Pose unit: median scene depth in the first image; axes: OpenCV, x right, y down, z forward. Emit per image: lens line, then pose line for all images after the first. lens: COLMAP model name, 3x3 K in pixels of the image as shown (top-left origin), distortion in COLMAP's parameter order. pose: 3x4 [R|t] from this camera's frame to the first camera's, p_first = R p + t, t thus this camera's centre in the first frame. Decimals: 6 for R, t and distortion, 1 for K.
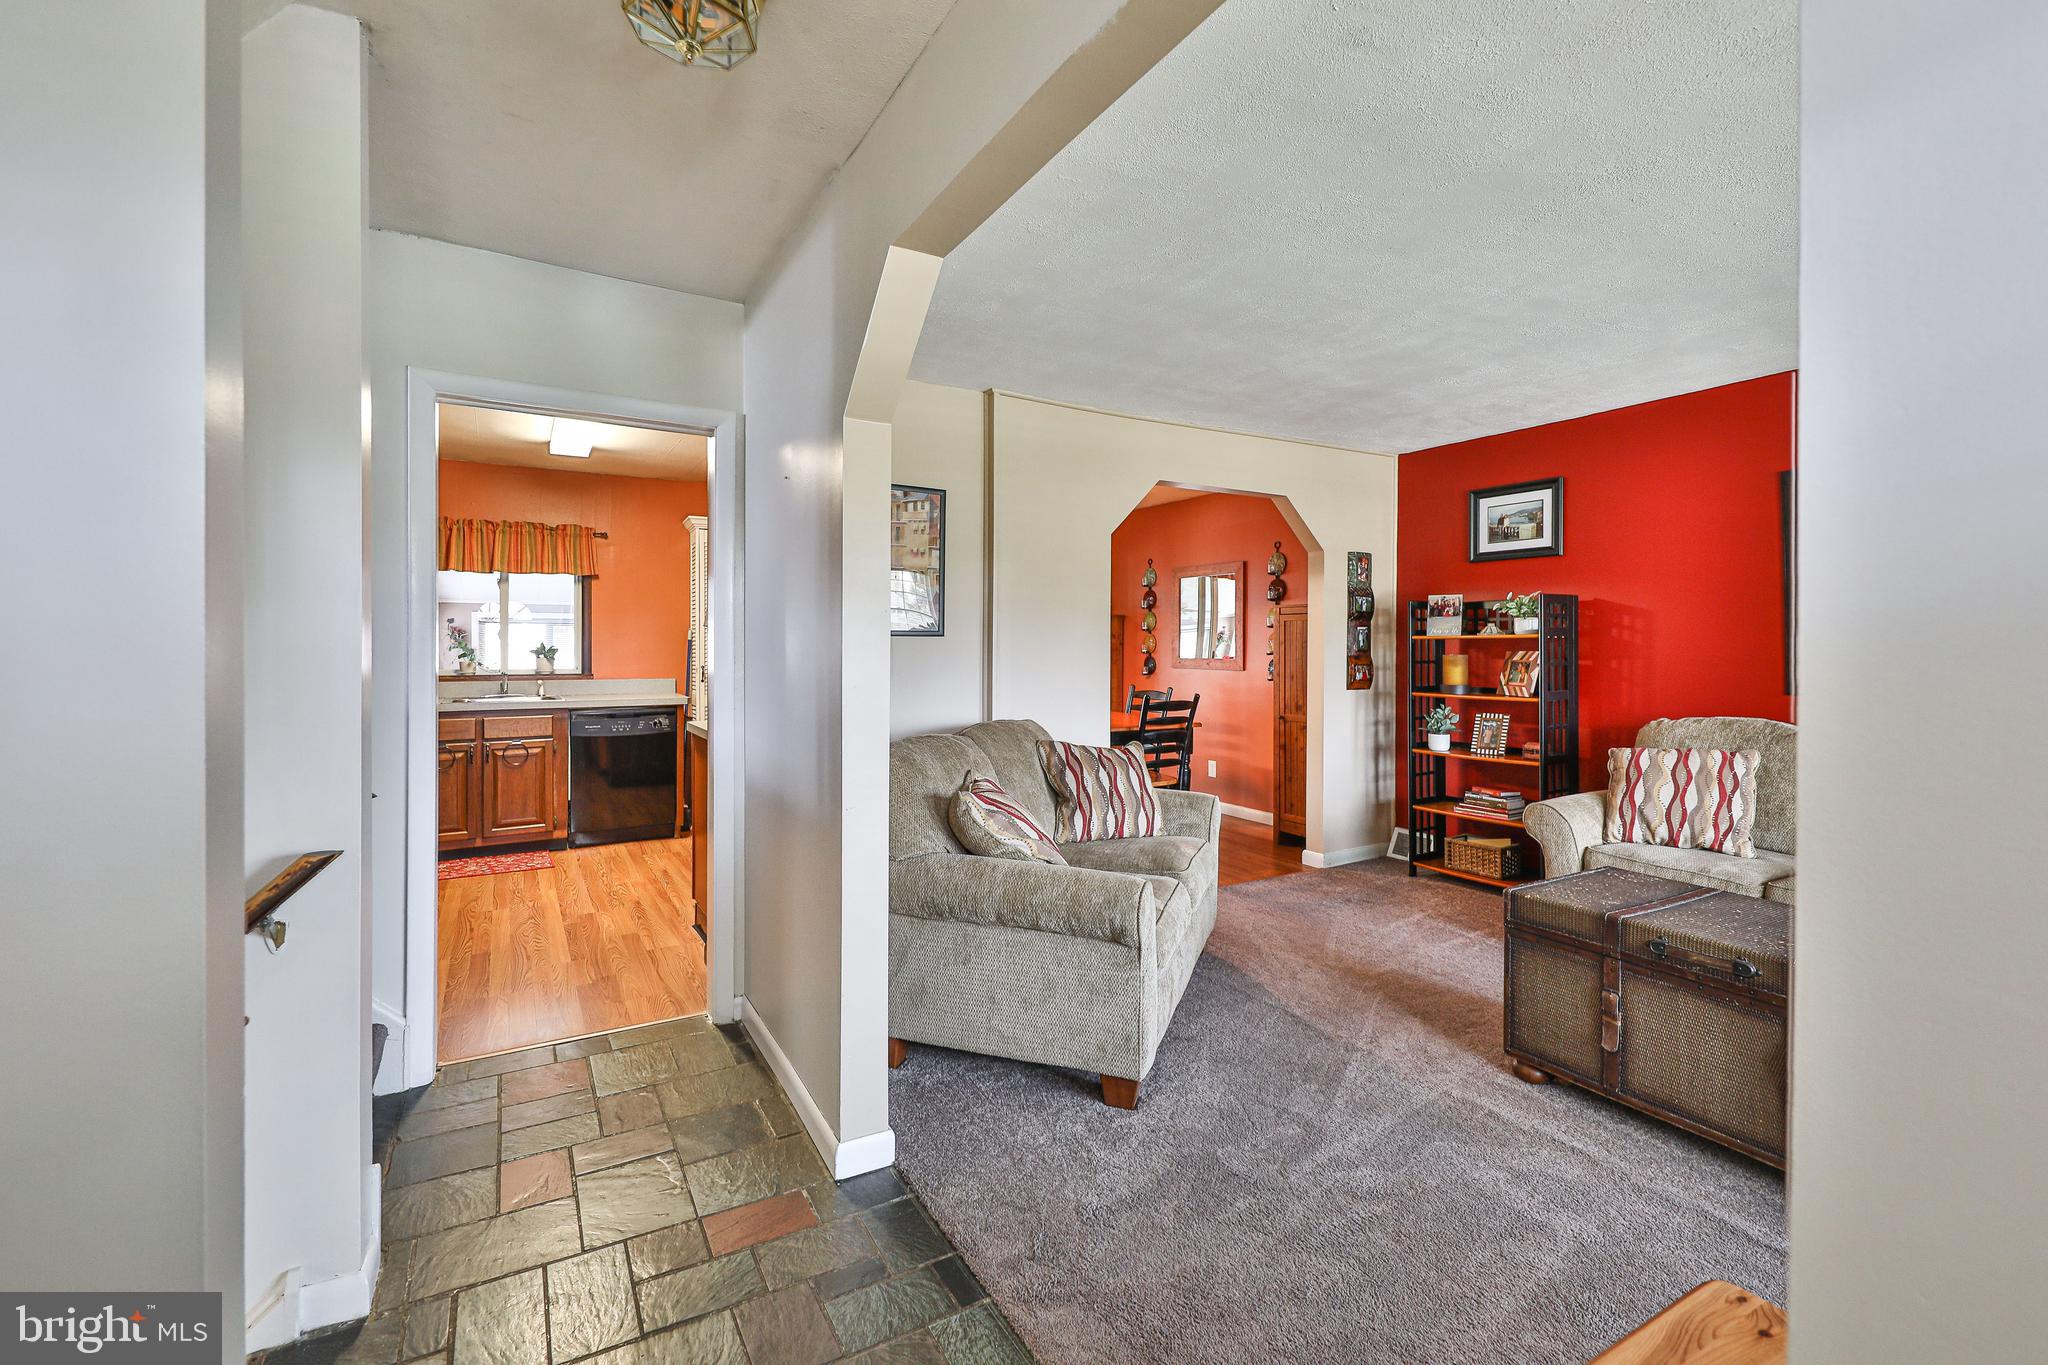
lens RADIAL K [[873.1, 0, 1056.4], [0, 873.1, 664.3], [0, 0, 1]] dist [0.016133, 0.000224]
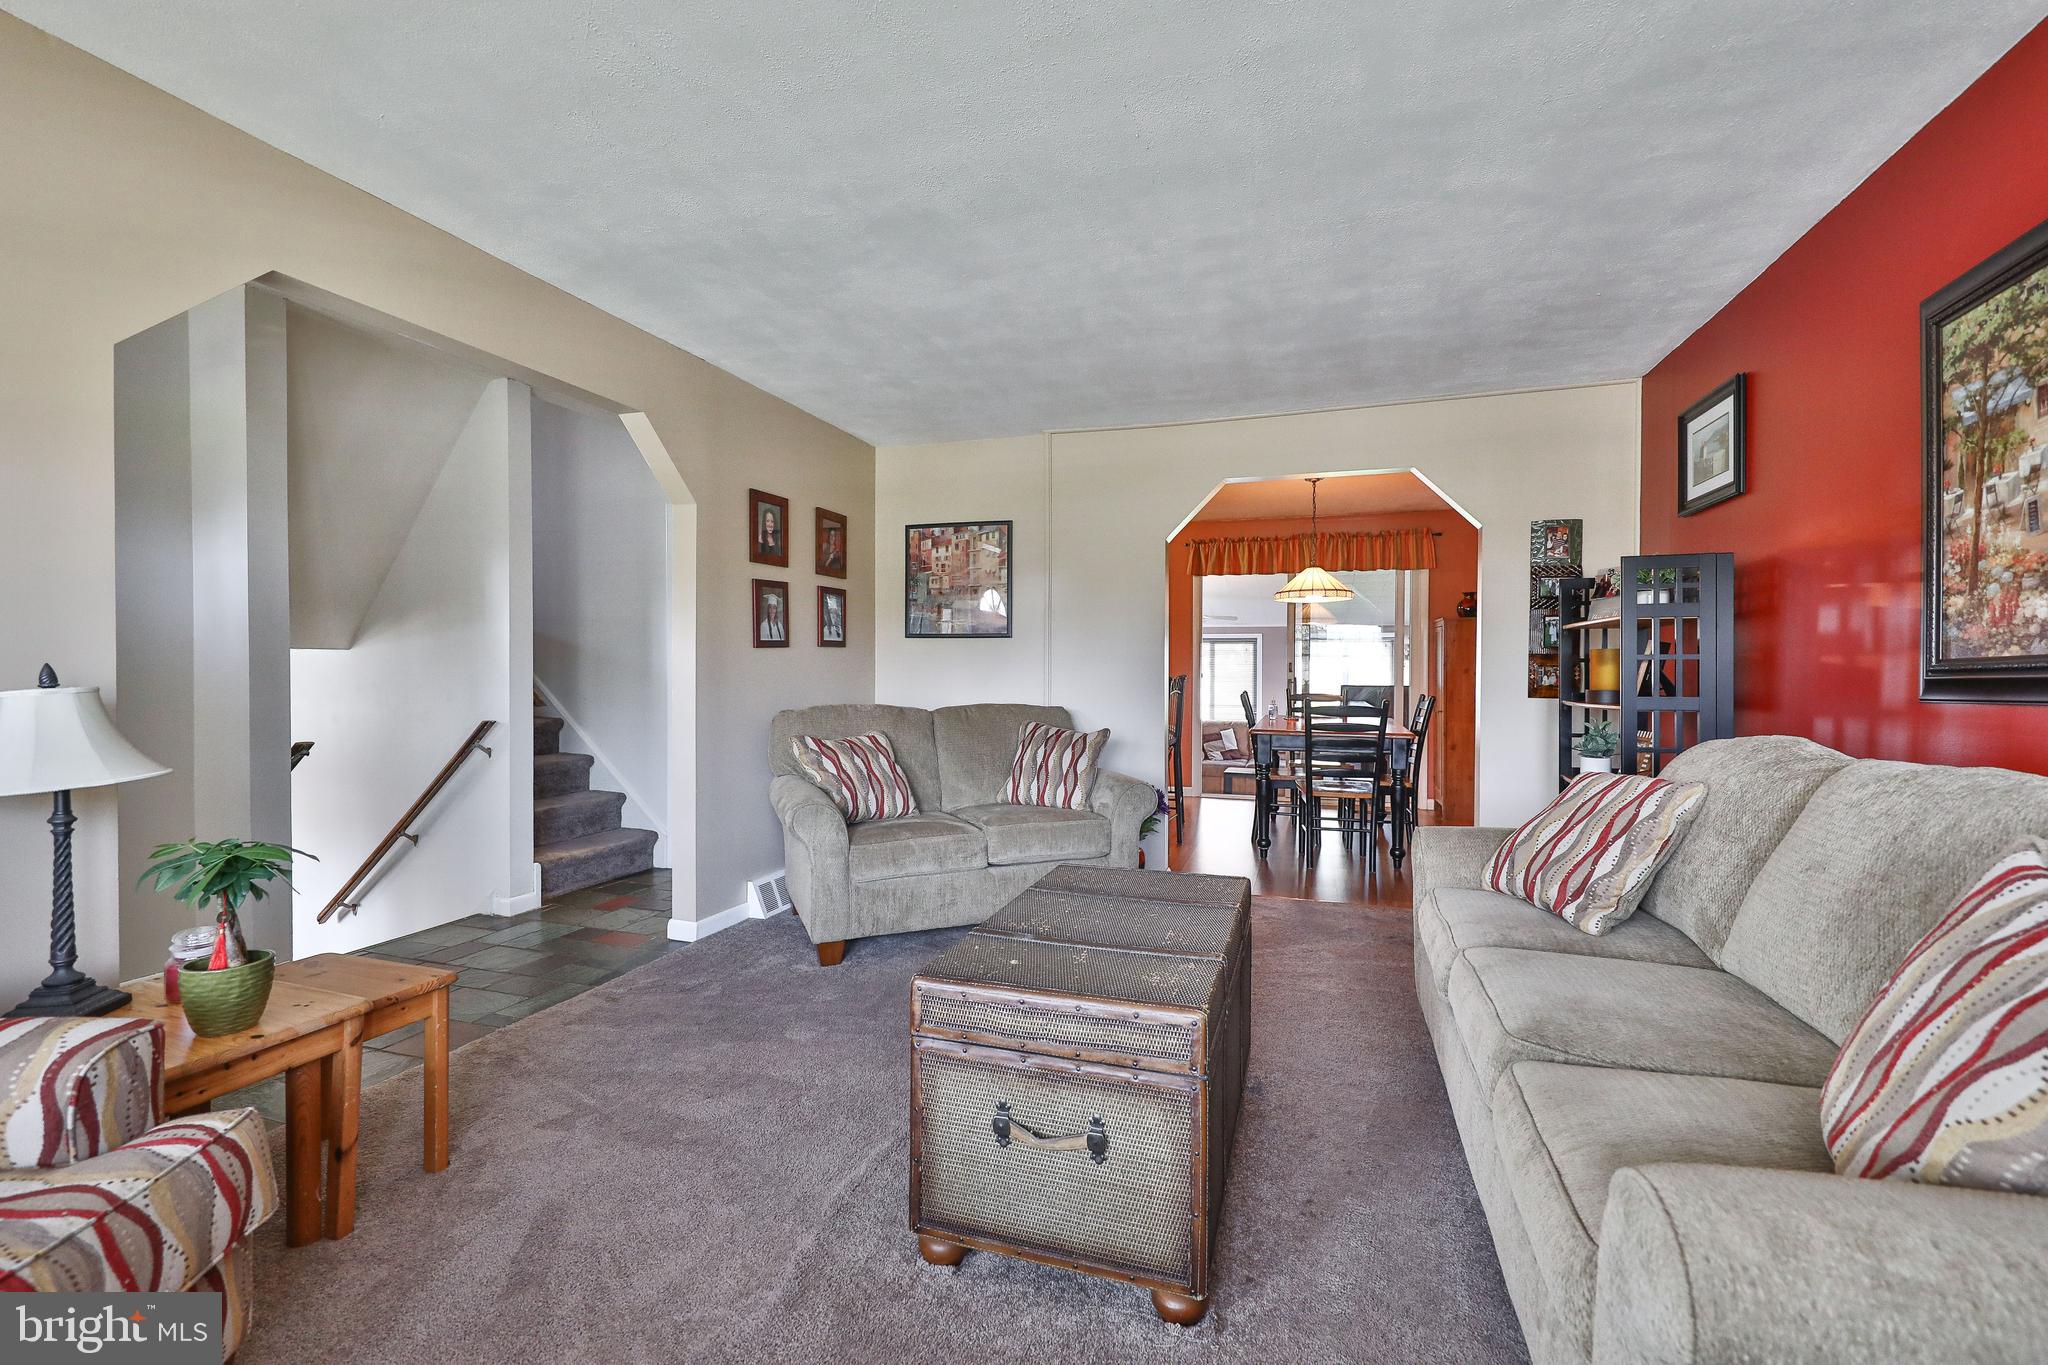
lens RADIAL K [[862.1, 0, 1041.6], [0, 862.1, 684.9], [0, 0, 1]] dist [0.017042, -0.007278]
pose [[0.668824, 0.014984, -0.743270, 0.695827], [-0.019176, 0.999812, 0.002901, 0.026599], [0.743174, 0.012313, 0.668985, 0.177050]]
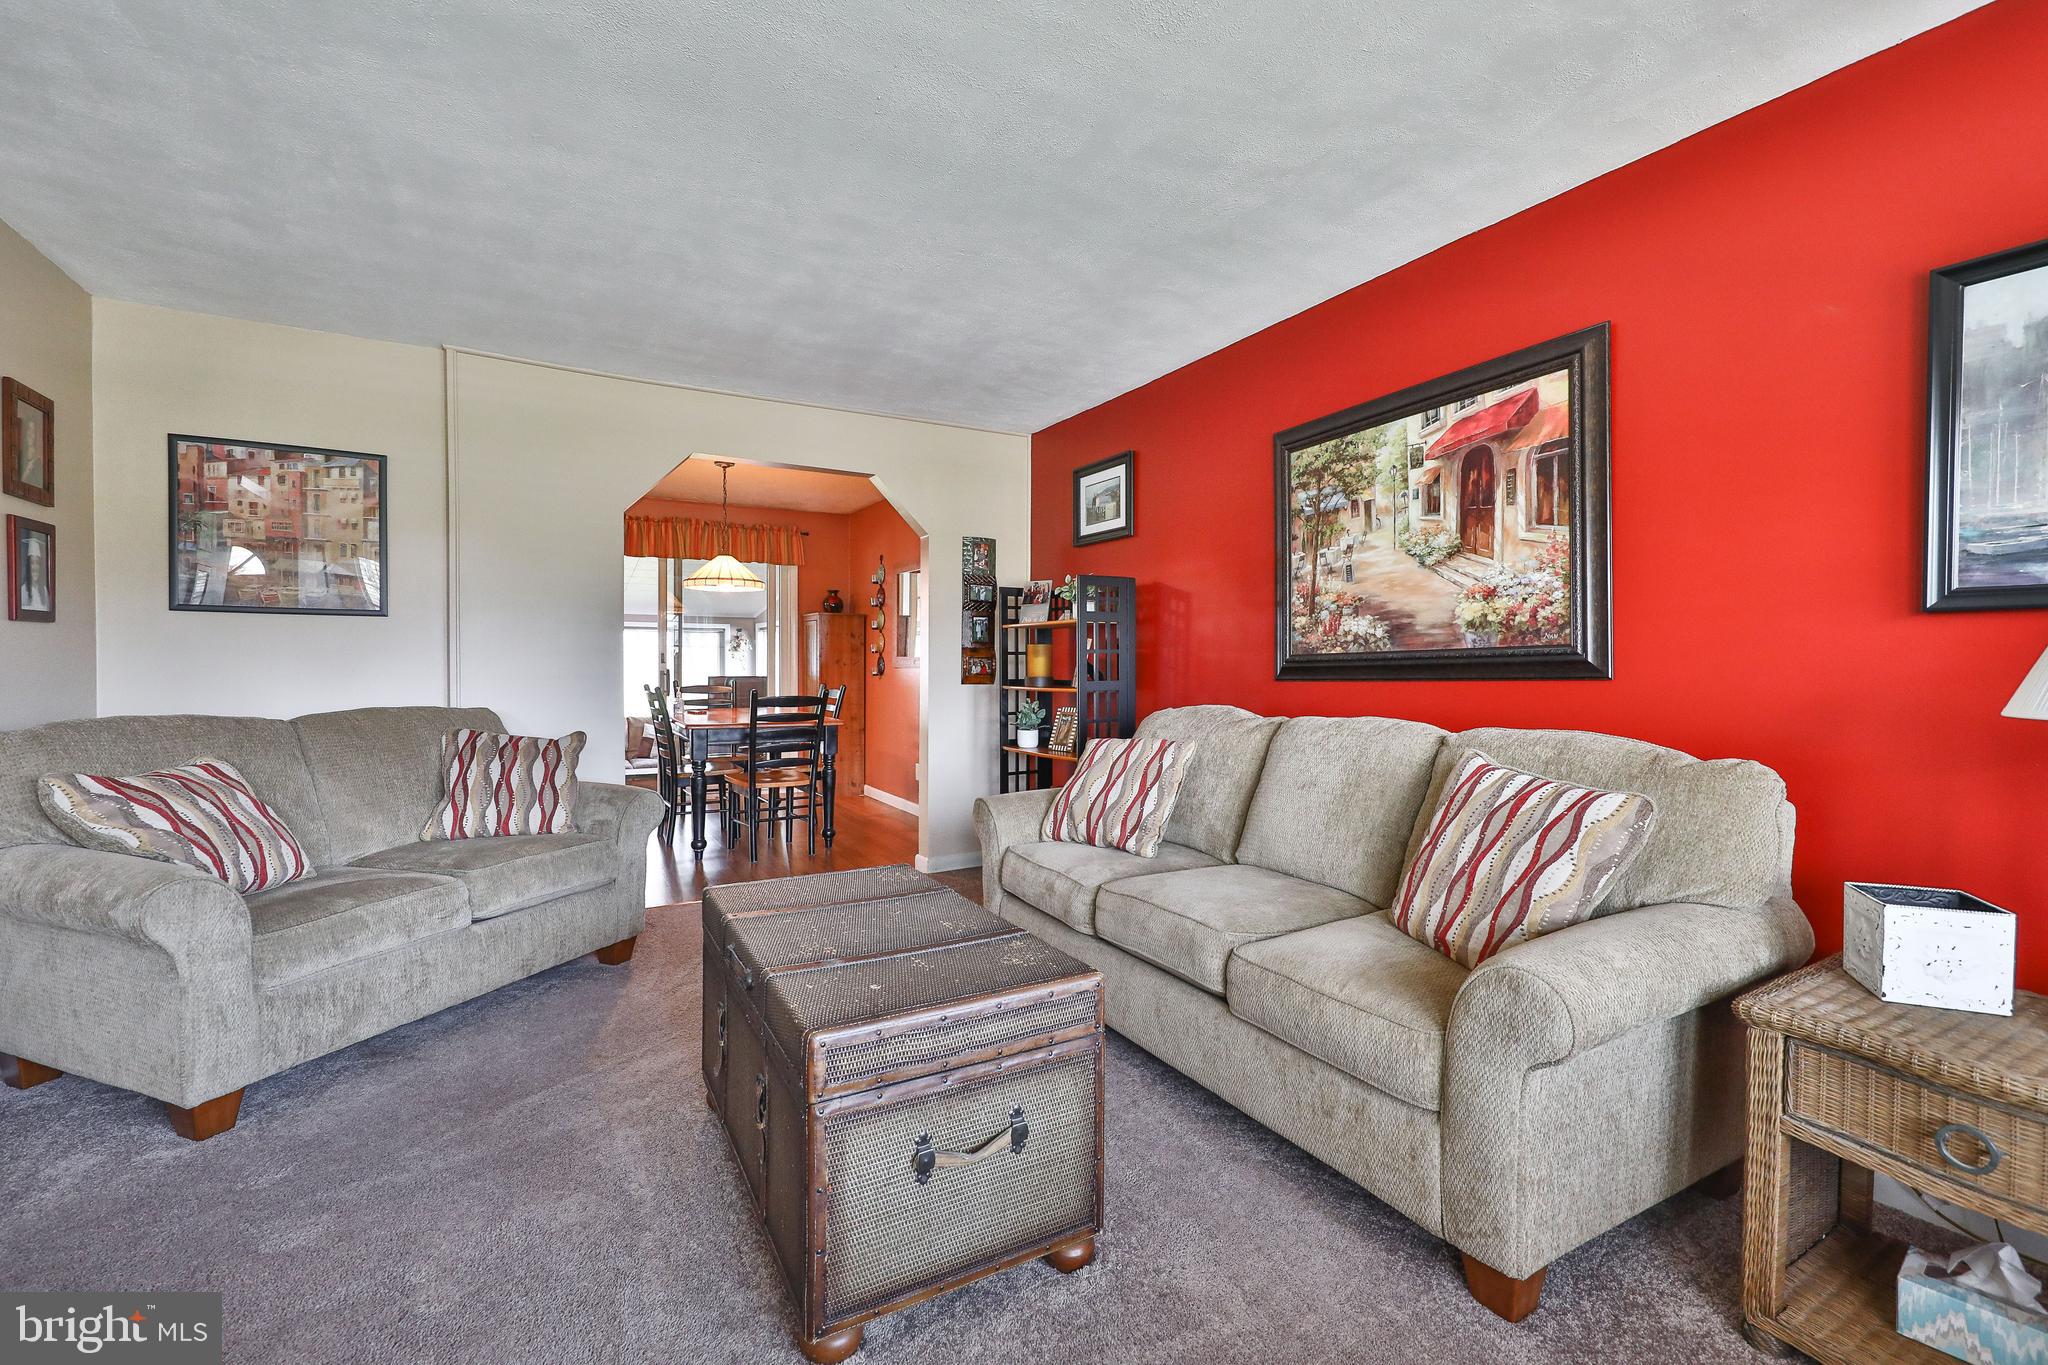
lens RADIAL K [[862.1, 0, 1041.6], [0, 862.1, 684.9], [0, 0, 1]] dist [0.017042, -0.007278]
pose [[0.999859, 0.002767, -0.016592, 0.484771], [-0.002713, 0.999991, 0.003302, 0.029566], [0.016601, -0.003257, 0.999857, 0.087835]]
